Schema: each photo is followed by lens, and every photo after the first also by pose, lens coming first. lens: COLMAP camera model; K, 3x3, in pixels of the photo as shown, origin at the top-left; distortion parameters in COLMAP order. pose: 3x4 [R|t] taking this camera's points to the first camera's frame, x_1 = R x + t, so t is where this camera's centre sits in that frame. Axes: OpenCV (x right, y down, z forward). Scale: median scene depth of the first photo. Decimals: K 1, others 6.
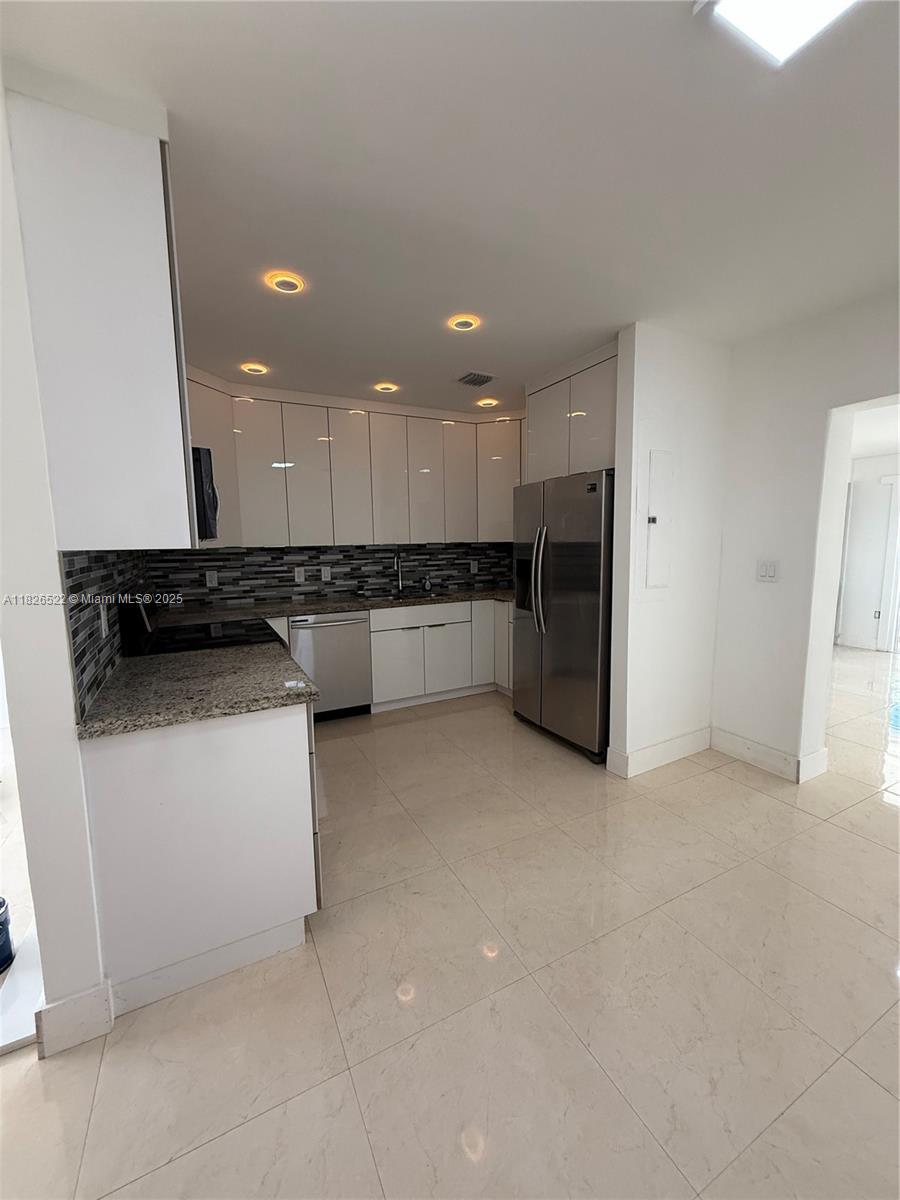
lens RADIAL K [[479.2, 0, 449.5], [0, 479.2, 596.8], [0, 0, 1]] dist [0.001912, -0.000605]
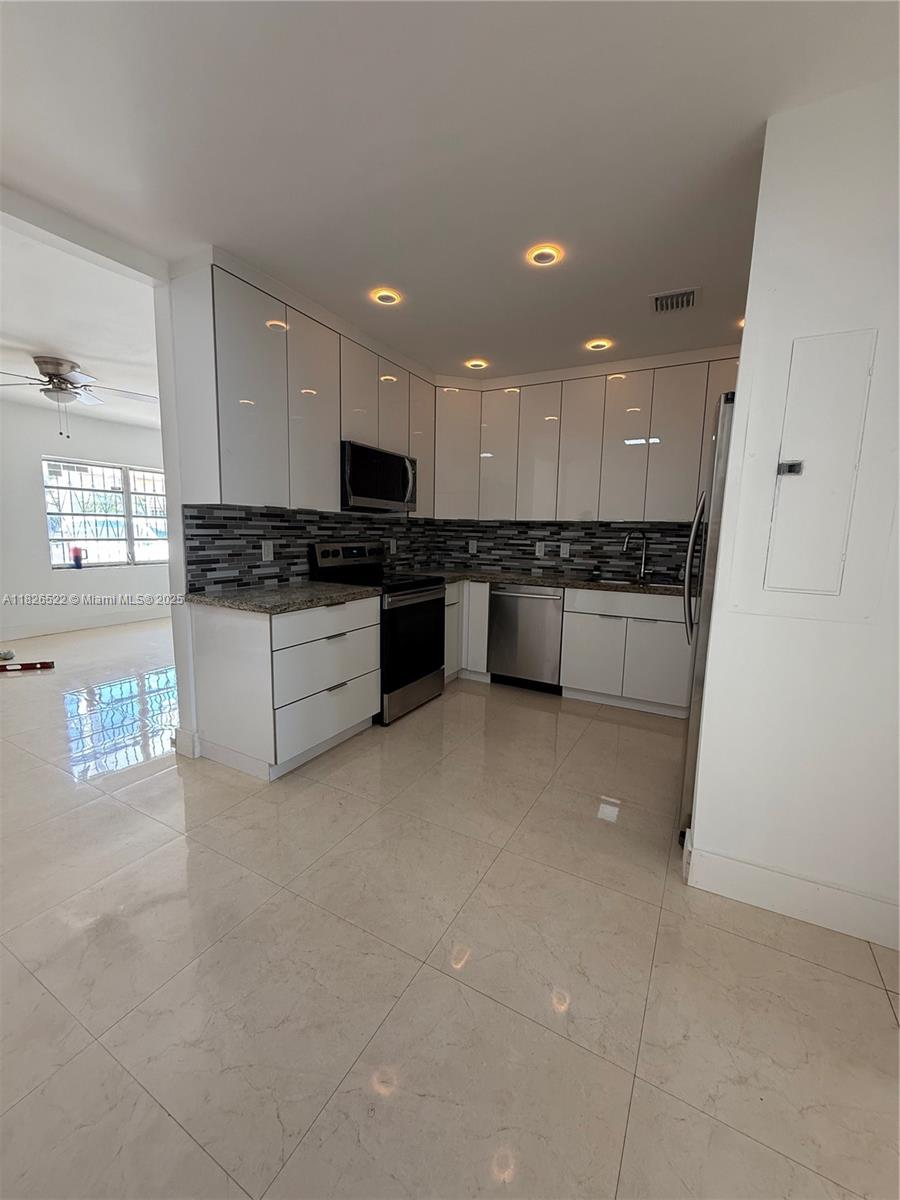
lens RADIAL K [[479.2, 0, 452.0], [0, 479.2, 597.1], [0, 0, 1]] dist [0.001912, -0.000605]
pose [[0.552892, 0.141288, -0.821187, 0.501104], [-0.125628, 0.988389, 0.085473, -0.008353], [0.823728, 0.055907, 0.564221, 0.275752]]
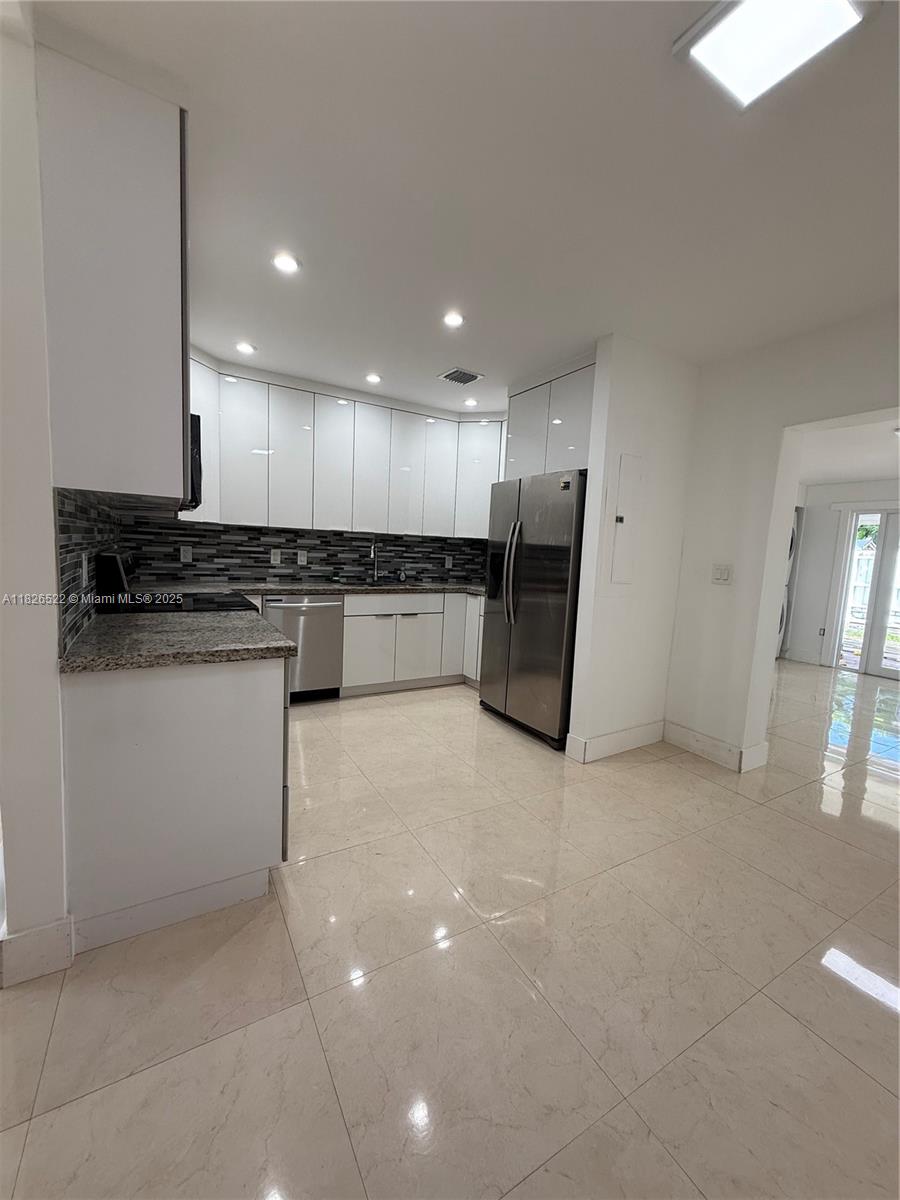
lens RADIAL K [[479.2, 0, 449.8], [0, 479.2, 596.7], [0, 0, 1]] dist [0.001912, -0.000605]
pose [[0.996569, 0.057042, 0.059973, -0.004953], [-0.056158, 0.998289, -0.016314, 0.036466], [-0.060800, 0.012890, 0.998067, -0.026314]]
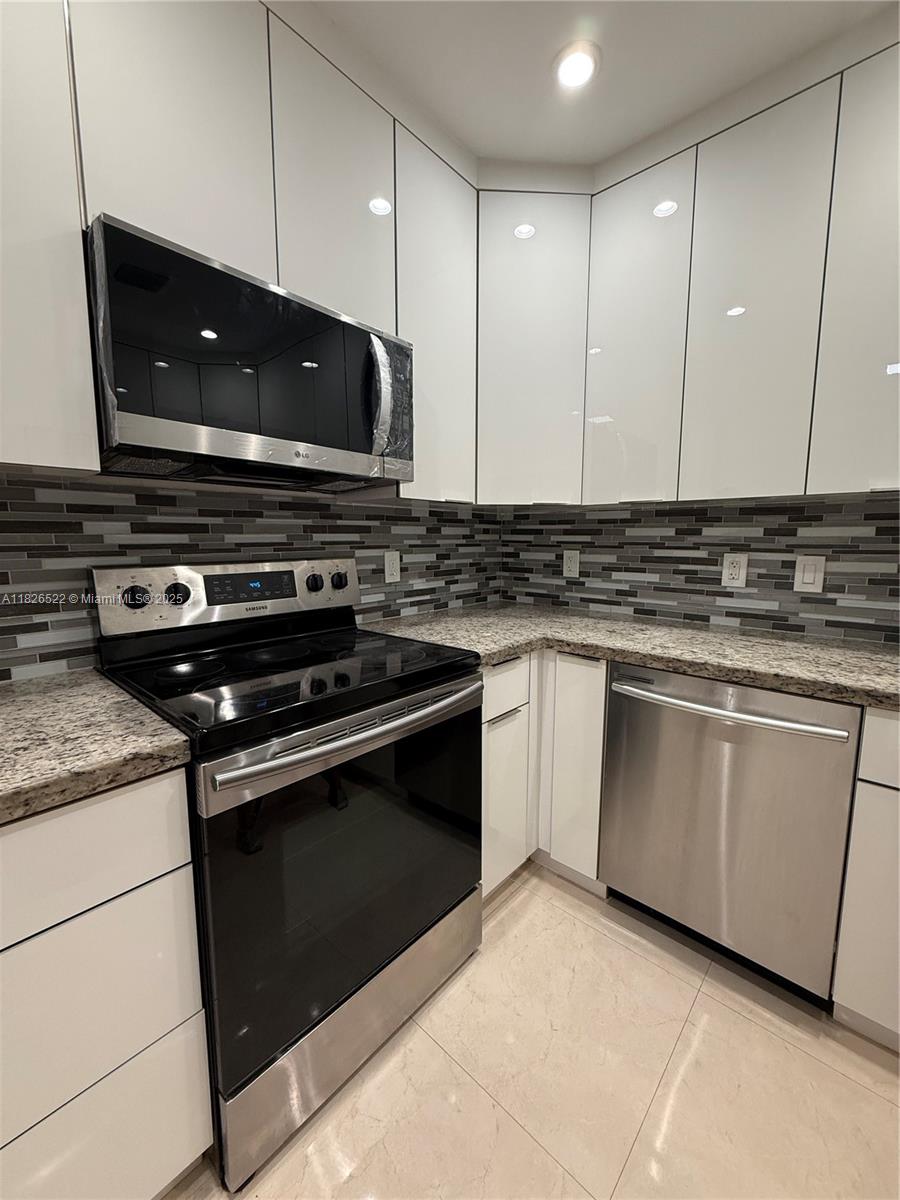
lens RADIAL K [[479.2, 0, 454.3], [0, 479.2, 598.0], [0, 0, 1]] dist [0.001912, -0.000605]
pose [[0.350950, 0.135575, -0.926528, 0.006851], [-0.116421, 0.988104, 0.100487, -0.038837], [0.929129, 0.072601, 0.362559, 0.660236]]
